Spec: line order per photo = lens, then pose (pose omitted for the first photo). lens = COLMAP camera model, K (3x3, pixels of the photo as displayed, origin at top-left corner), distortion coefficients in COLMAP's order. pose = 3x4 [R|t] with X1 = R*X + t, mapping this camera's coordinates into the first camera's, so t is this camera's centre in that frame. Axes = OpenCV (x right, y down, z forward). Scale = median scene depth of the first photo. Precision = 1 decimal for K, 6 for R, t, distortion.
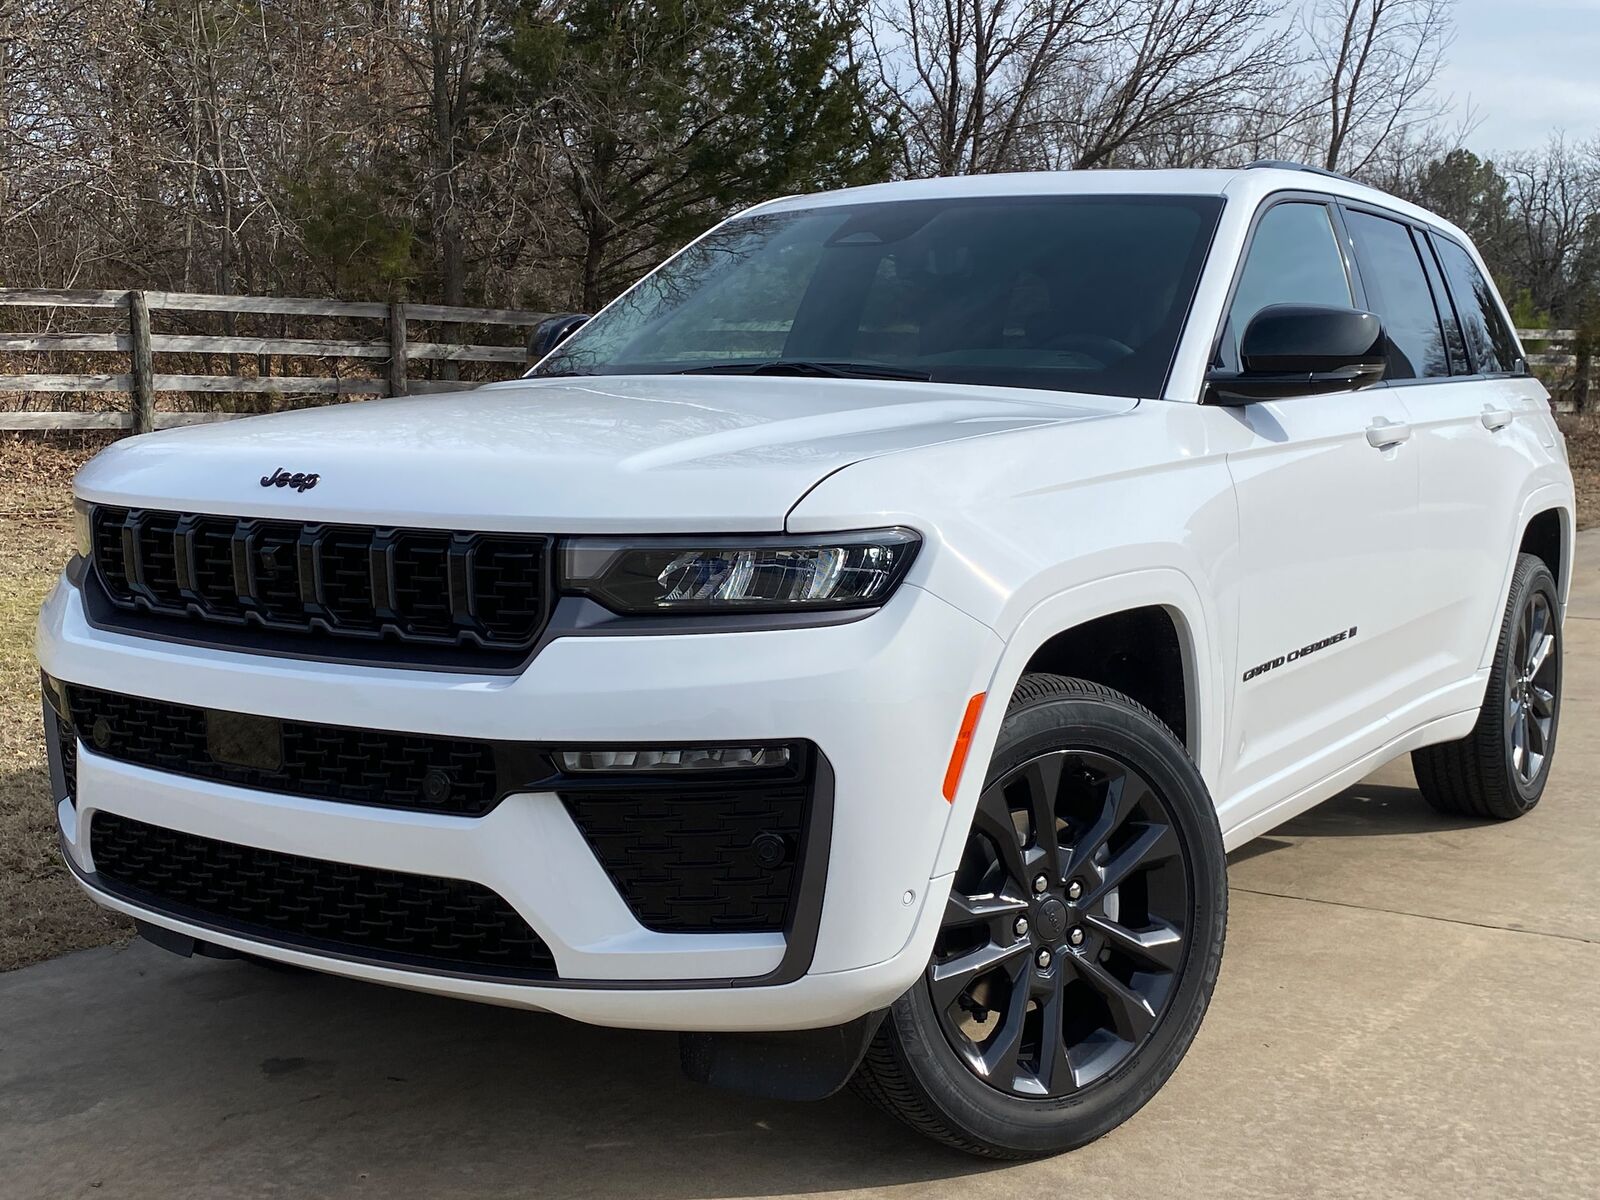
lens RADIAL K [[2127.2, 0, 816.6], [0, 2127.2, 582.6], [0, 0, 1]] dist [0.013667, -0.053230]
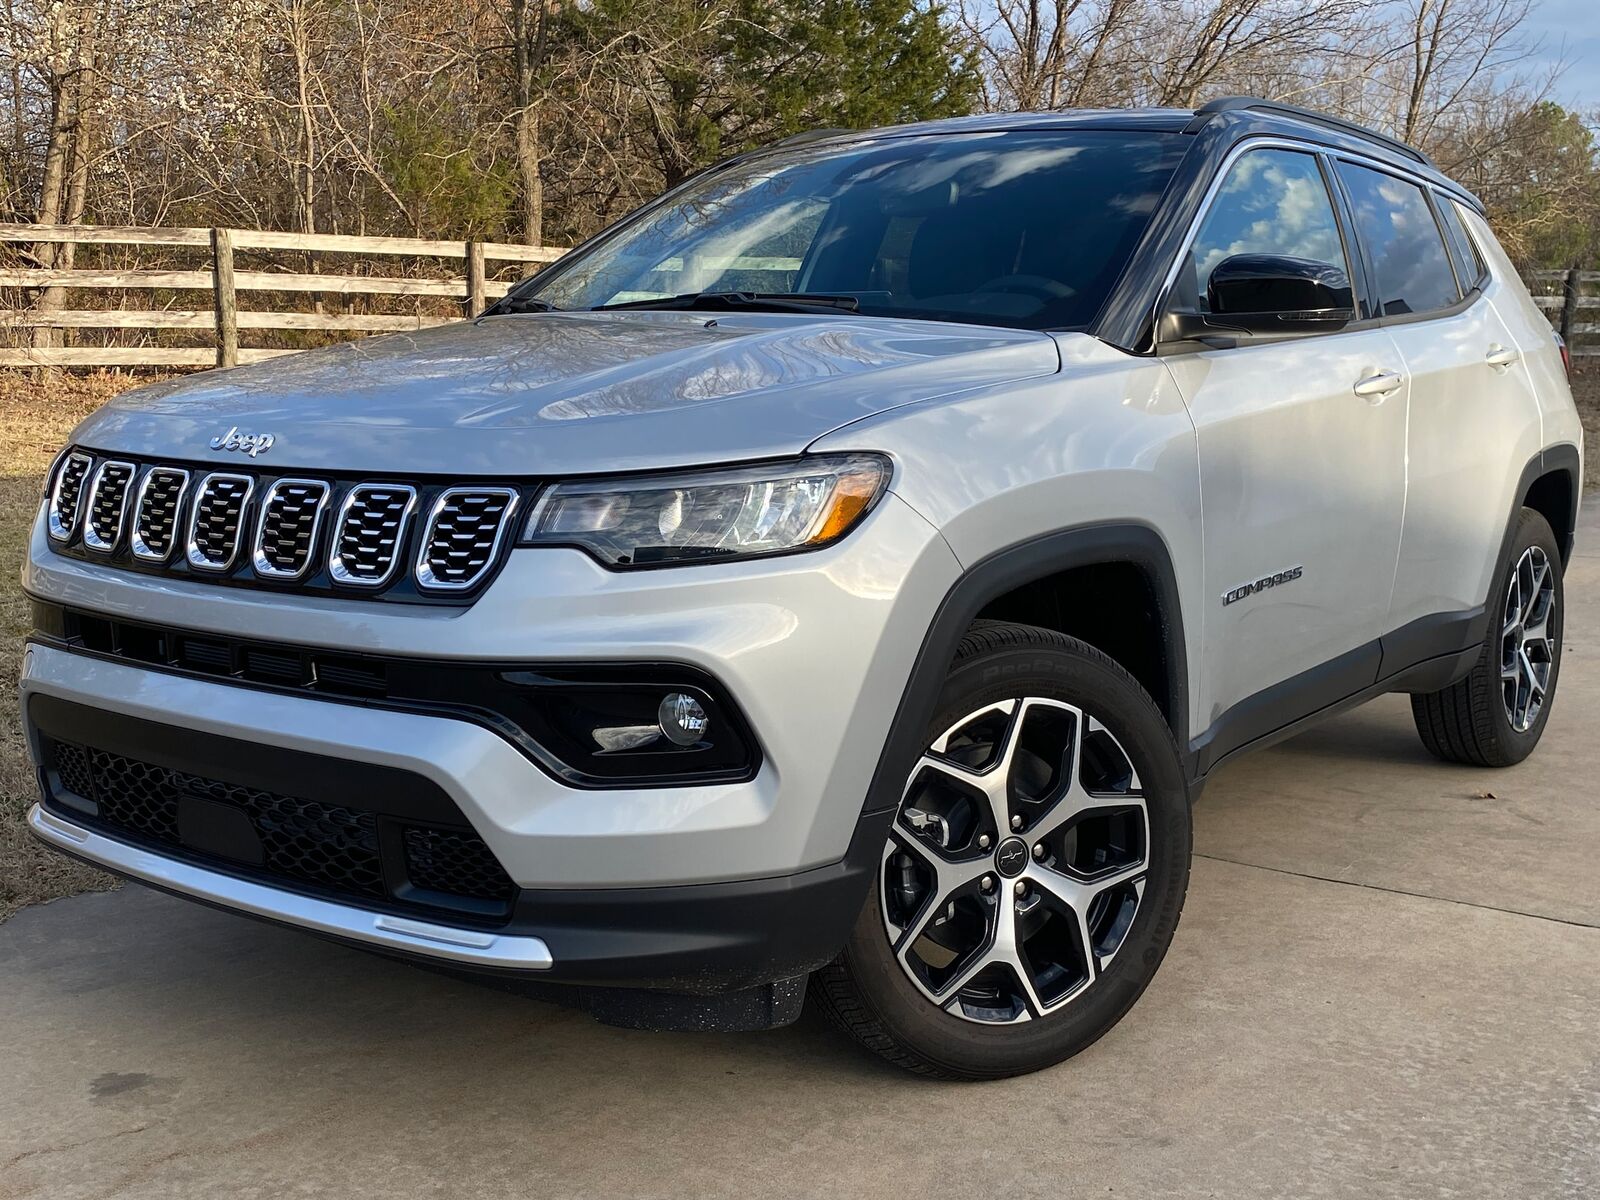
lens RADIAL K [[2046.7, 0, 800.0], [0, 2046.7, 600.0], [0, 0, 1]] dist [0.013301, -0.048038]
pose [[0.998647, 0.009360, -0.051147, 0.042944], [-0.007405, 0.999239, 0.038298, 0.002337], [0.051466, -0.037868, 0.997957, 0.162234]]
